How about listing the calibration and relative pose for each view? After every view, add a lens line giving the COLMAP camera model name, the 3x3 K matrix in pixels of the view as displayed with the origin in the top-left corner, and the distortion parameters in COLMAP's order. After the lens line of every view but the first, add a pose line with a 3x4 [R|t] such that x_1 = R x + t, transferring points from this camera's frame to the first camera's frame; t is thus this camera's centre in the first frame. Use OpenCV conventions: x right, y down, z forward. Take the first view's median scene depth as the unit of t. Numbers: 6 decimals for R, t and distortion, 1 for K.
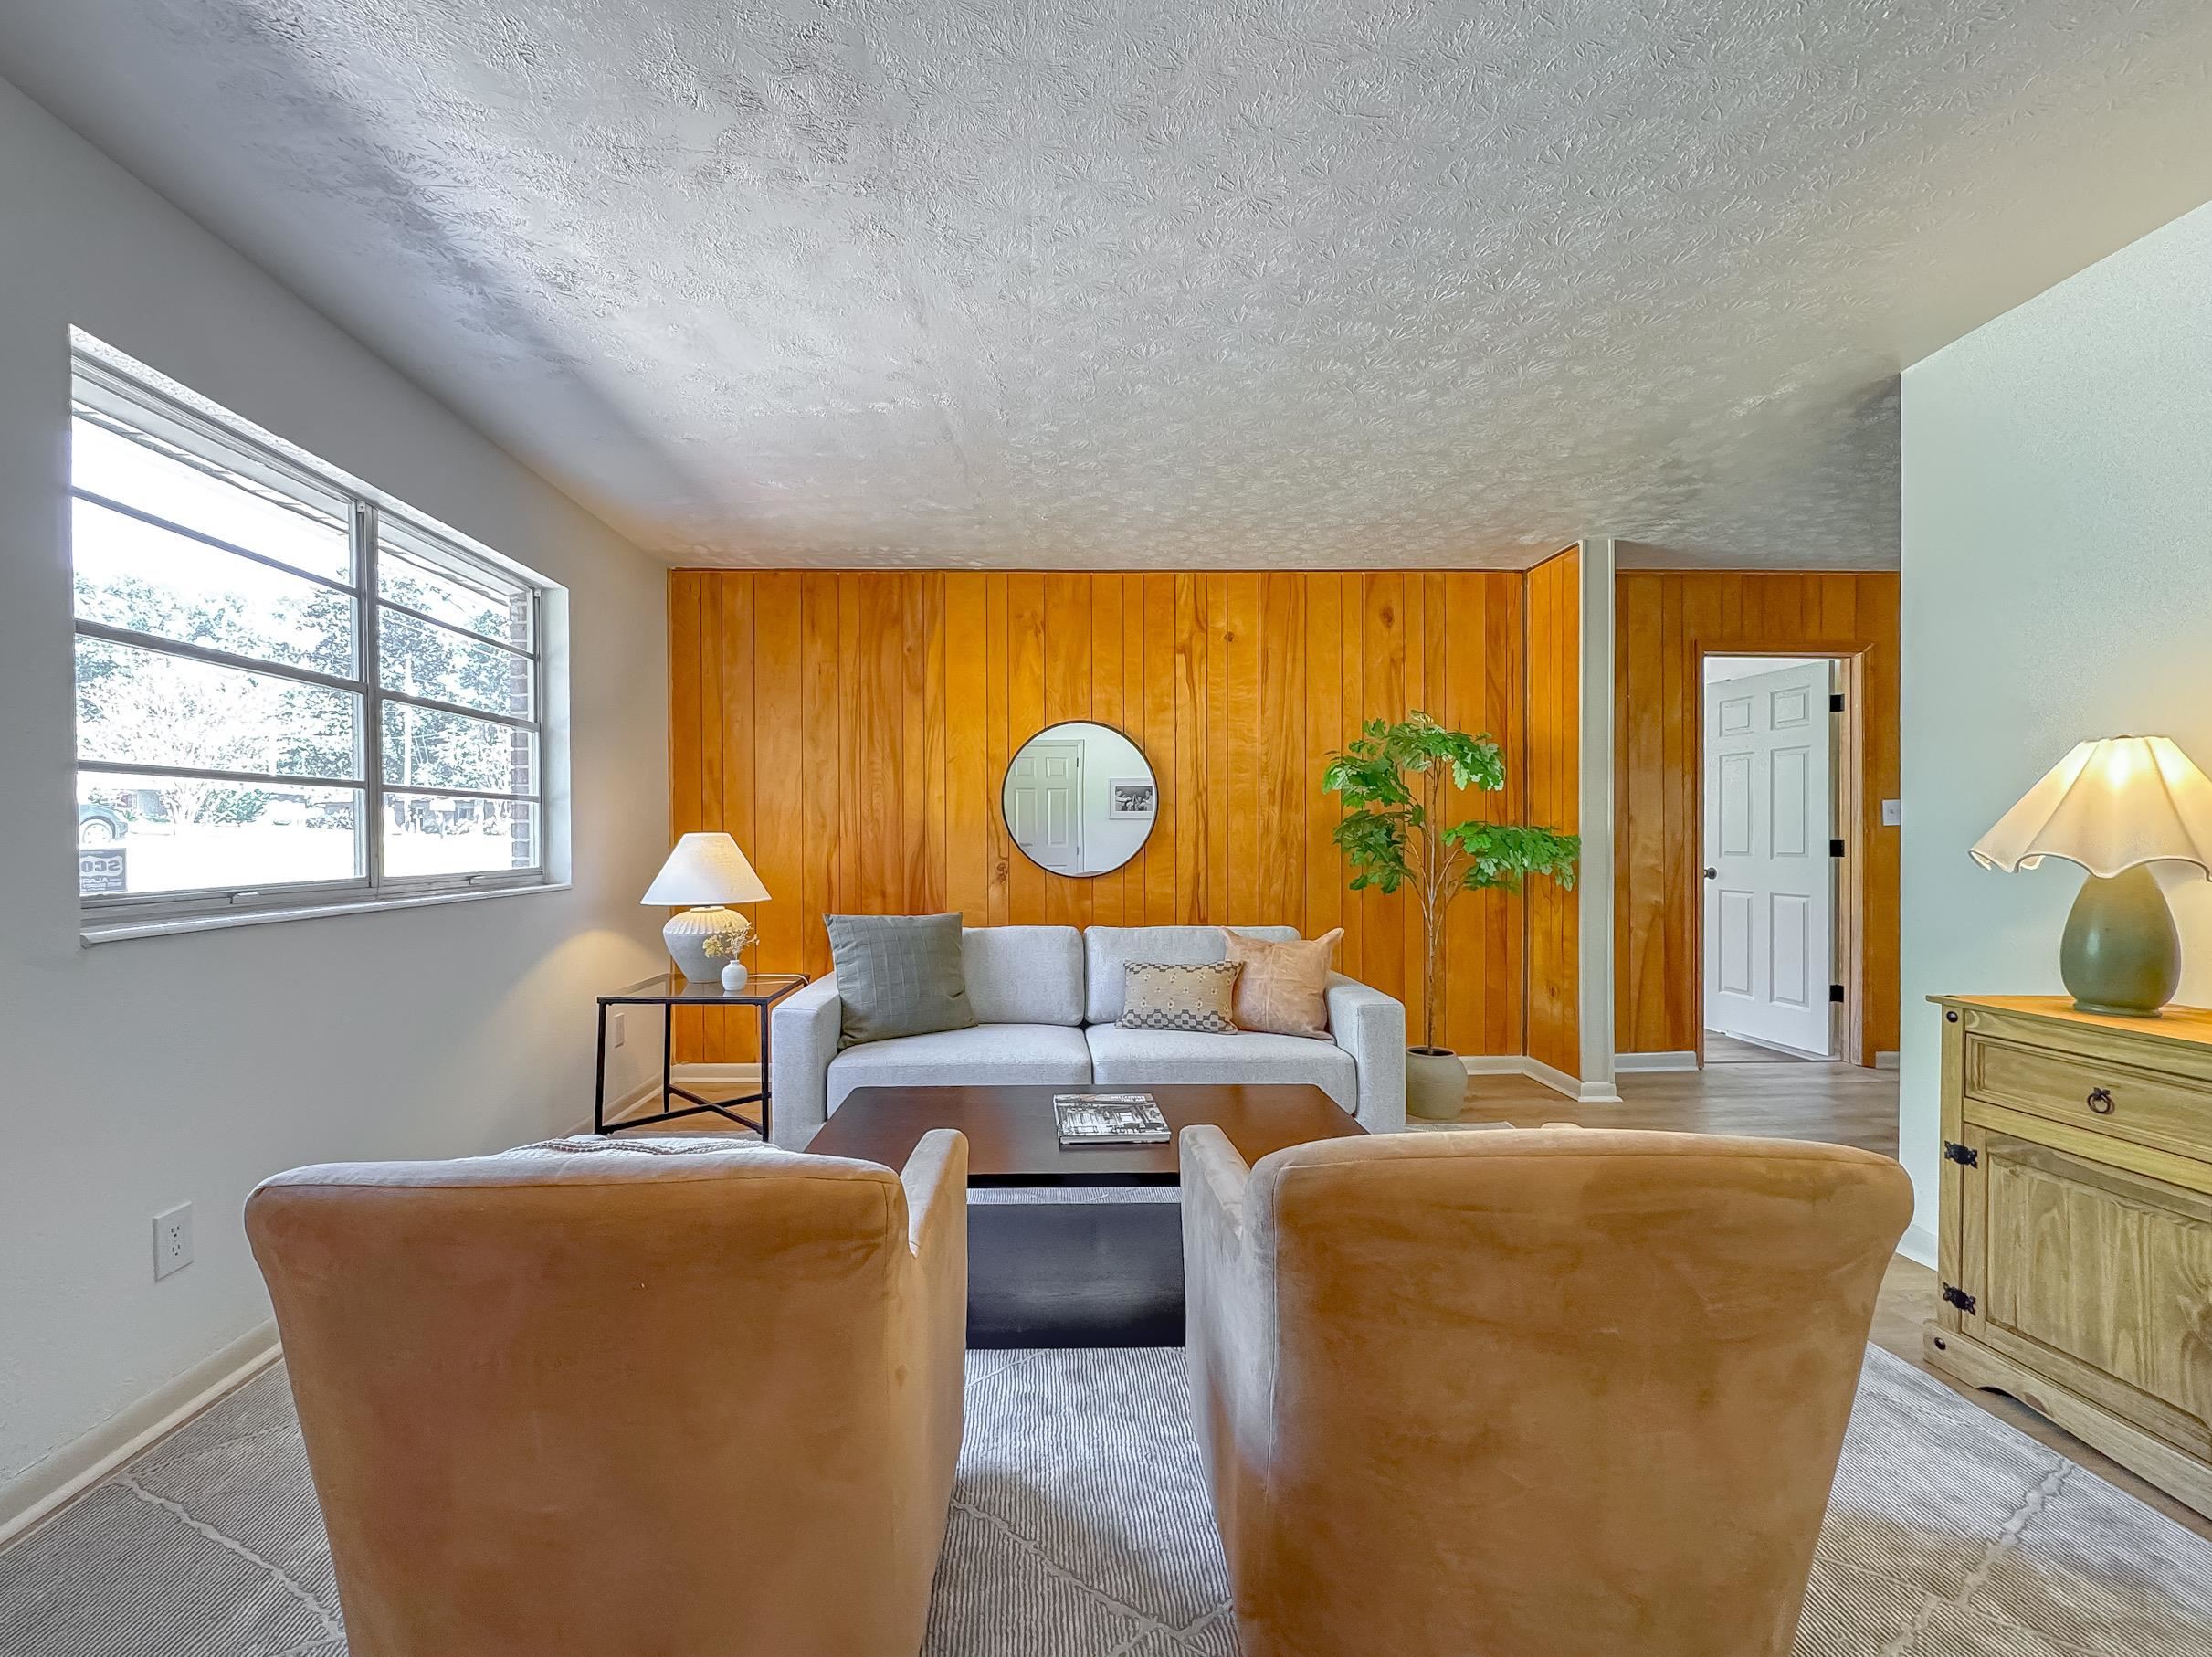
lens RADIAL K [[957.0, 0, 1096.5], [0, 957.0, 843.3], [0, 0, 1]] dist [0.000275, 0.000085]
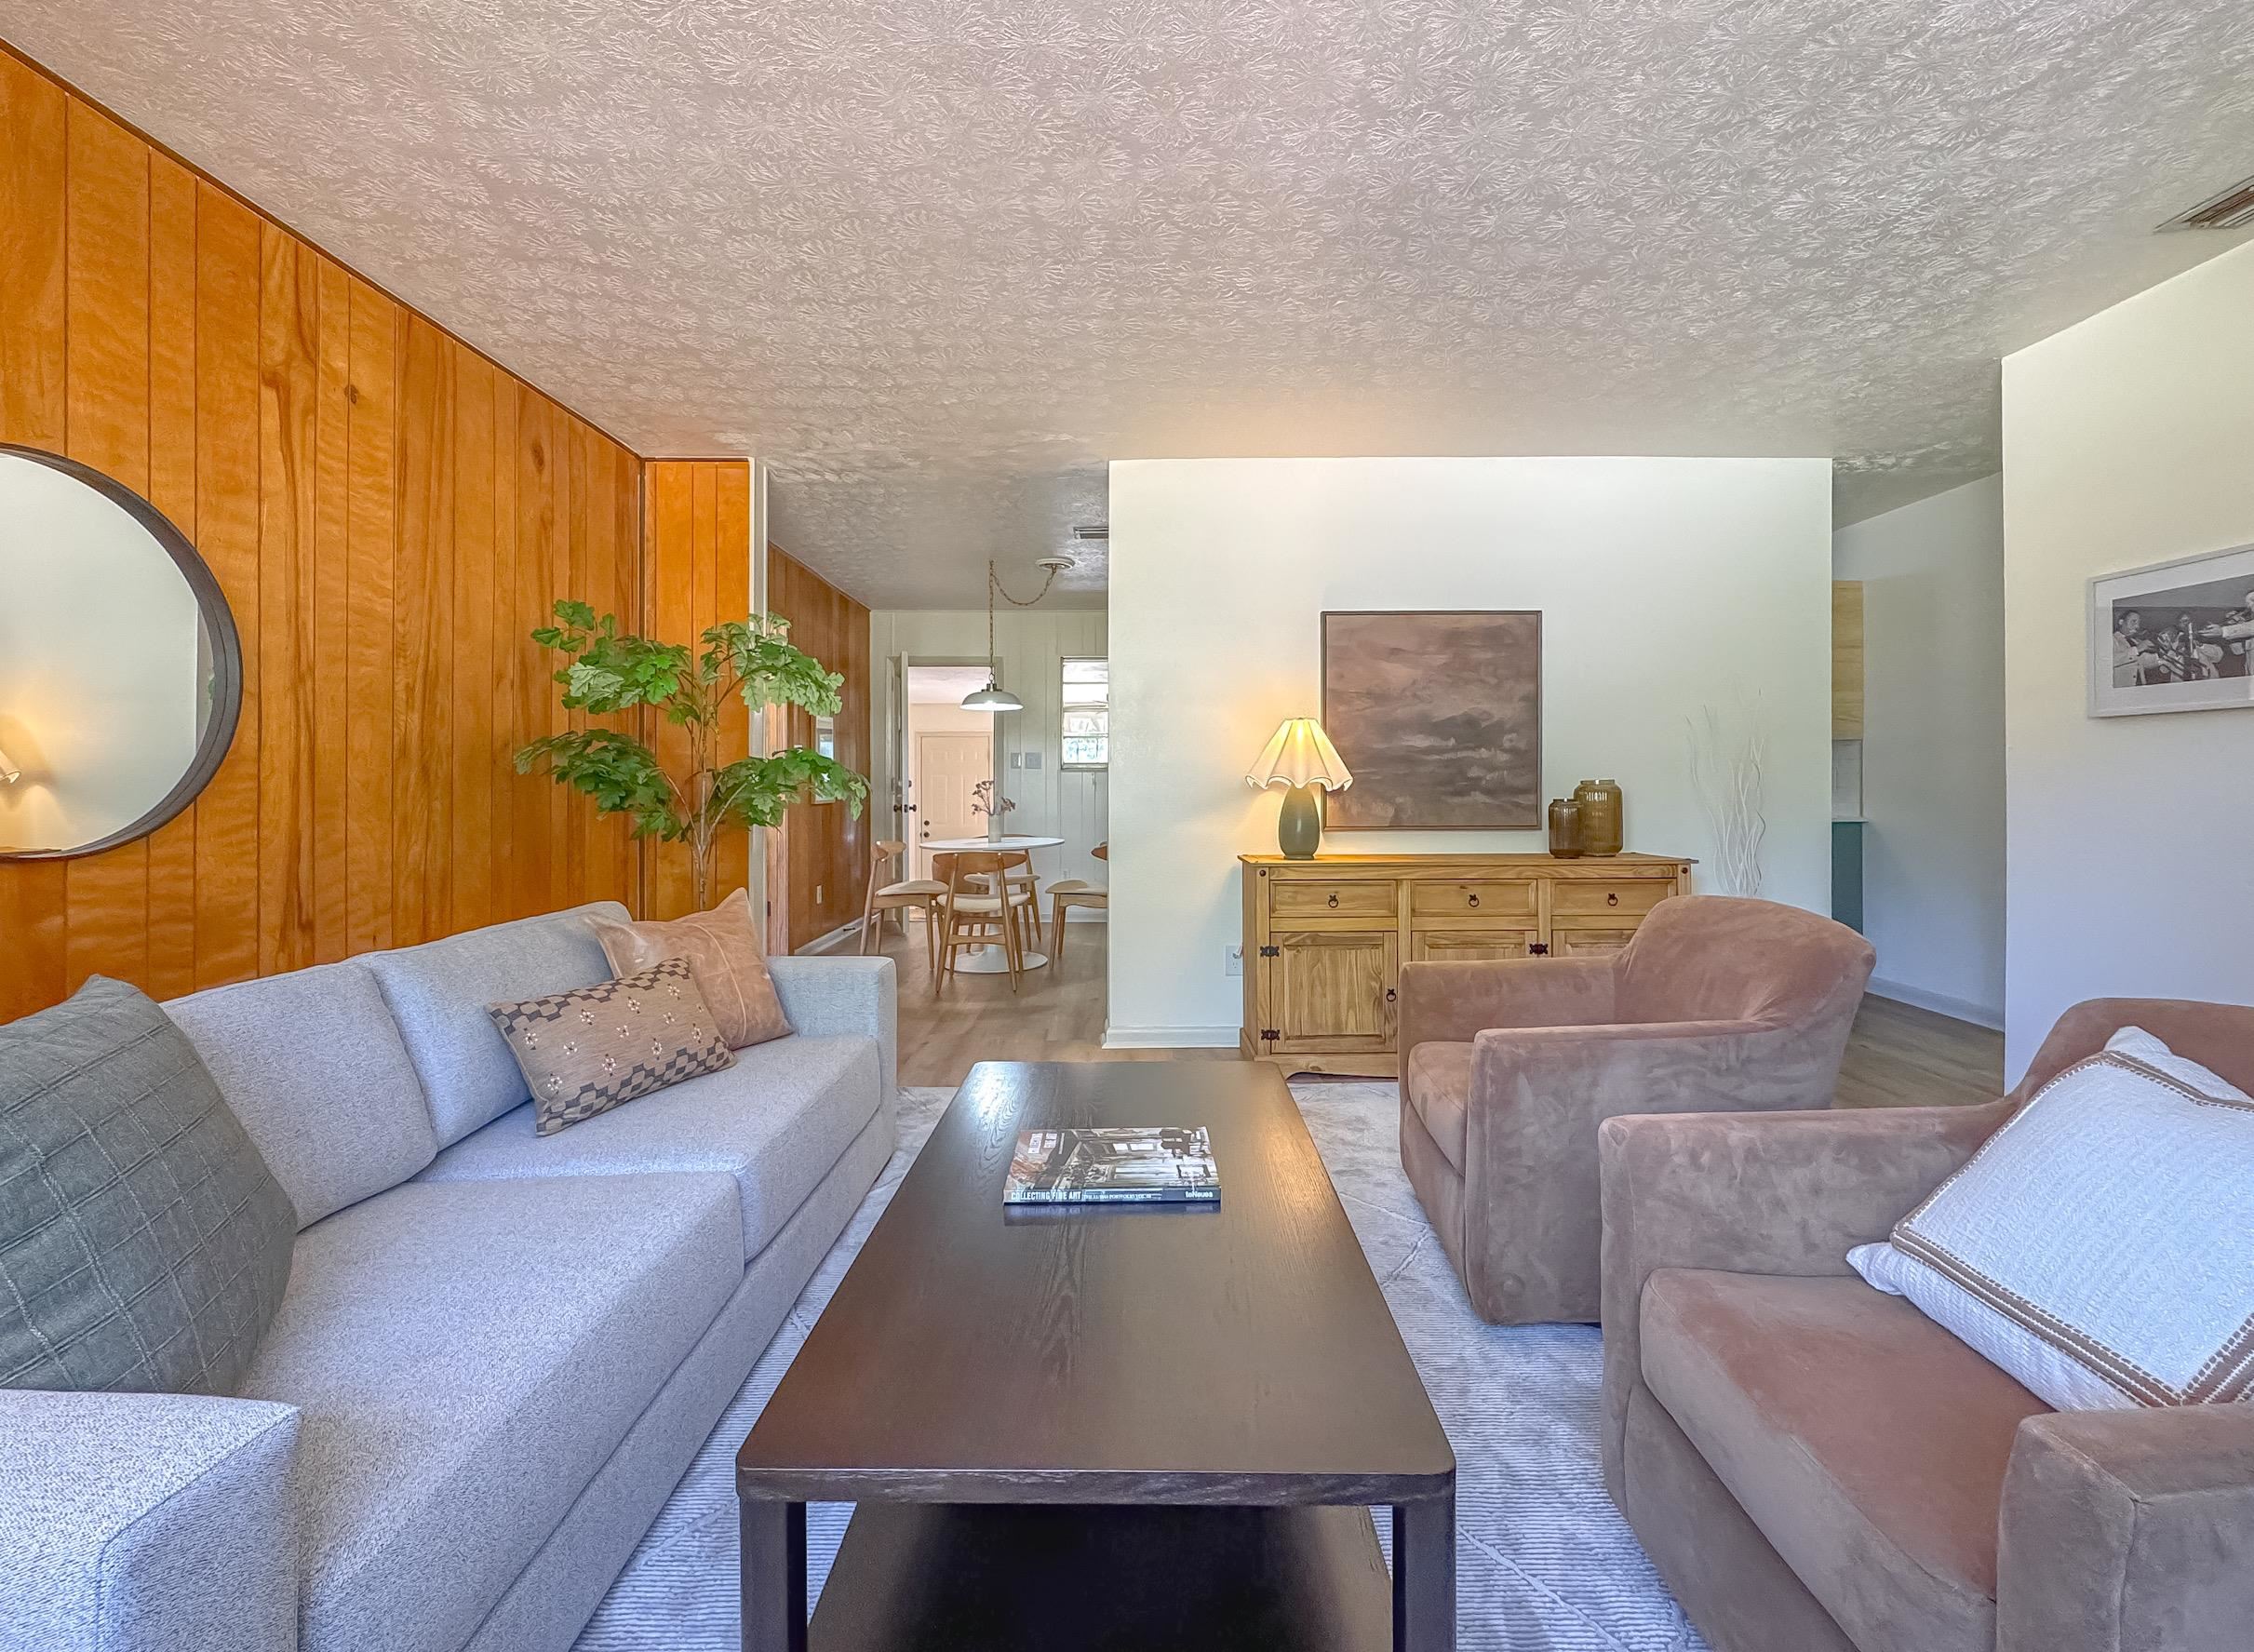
lens RADIAL K [[946.7, 0, 1123.9], [0, 946.7, 778.1], [0, 0, 1]] dist [-0.001019, -0.000209]
pose [[0.039271, 0.005588, 0.999213, -0.383711], [0.008383, 0.999947, -0.005921, 0.008499], [-0.999193, 0.008609, 0.039222, 0.555059]]
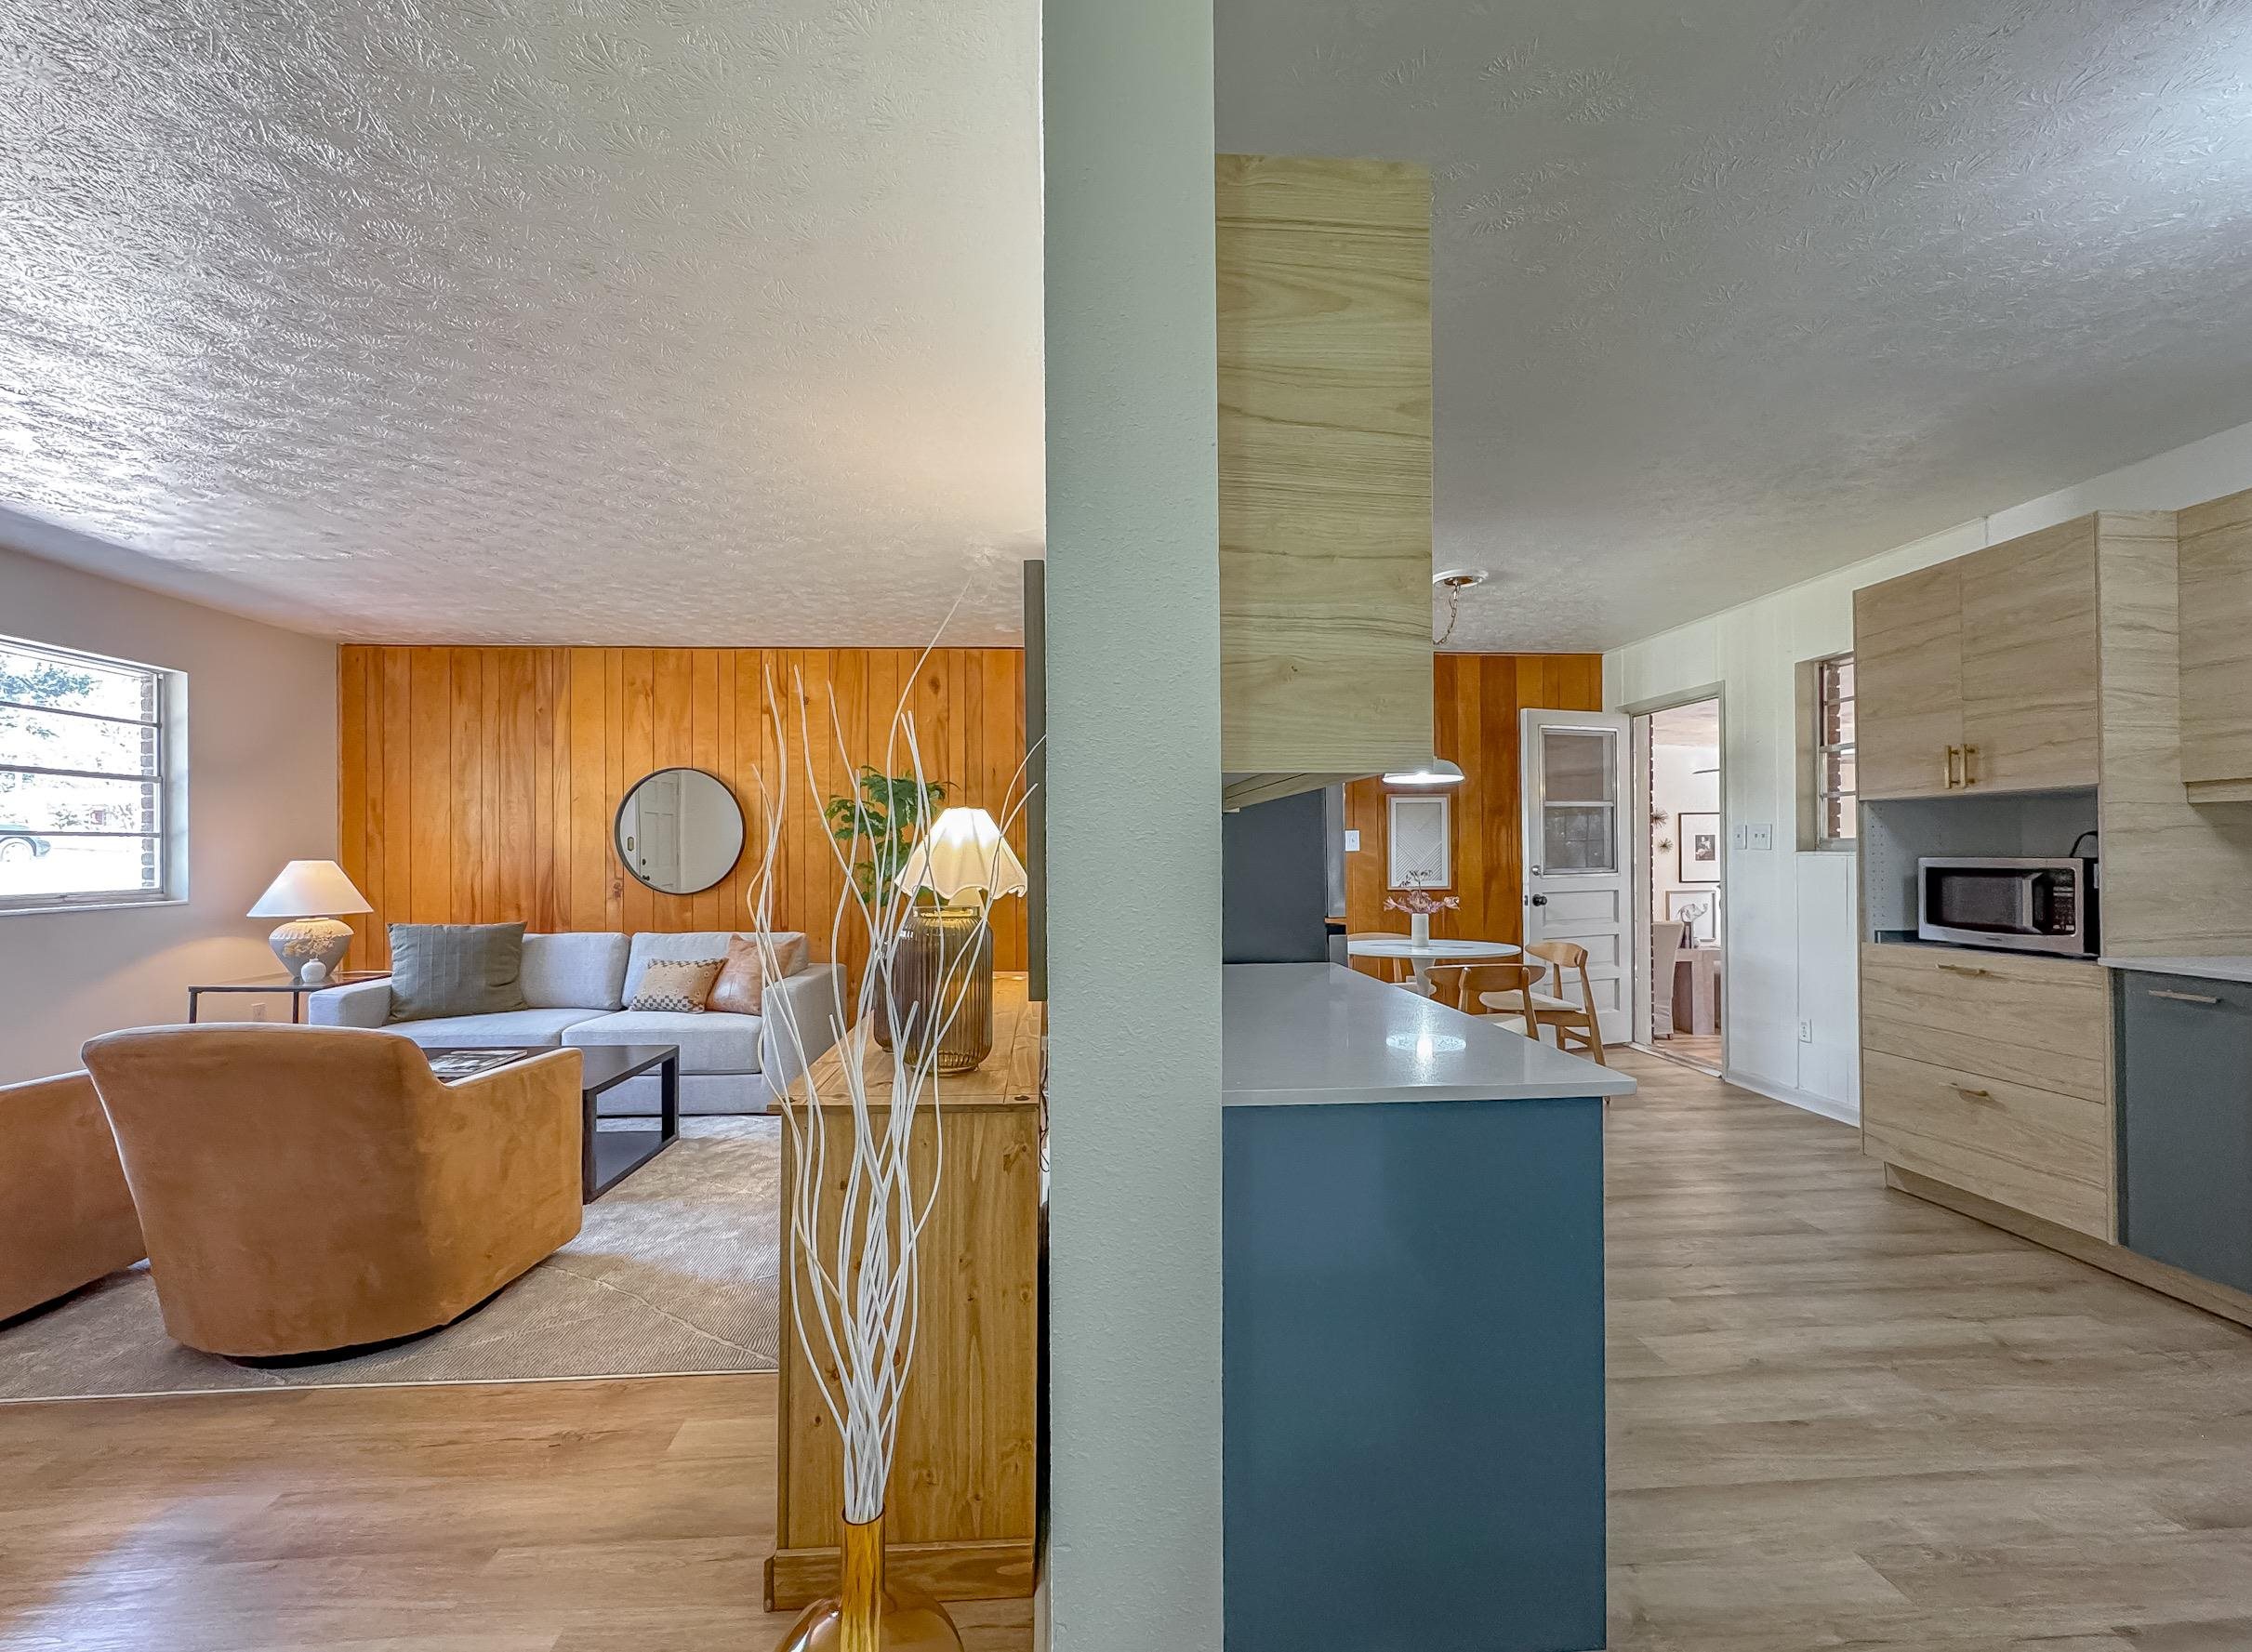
lens RADIAL K [[950.2, 0, 1134.9], [0, 950.2, 846.5], [0, 0, 1]] dist [-0.001107, -0.000067]
pose [[0.999562, -0.000573, 0.029596, 0.540008], [0.000897, 0.999940, -0.010956, -0.011862], [-0.029588, 0.010978, 0.999502, -0.250629]]
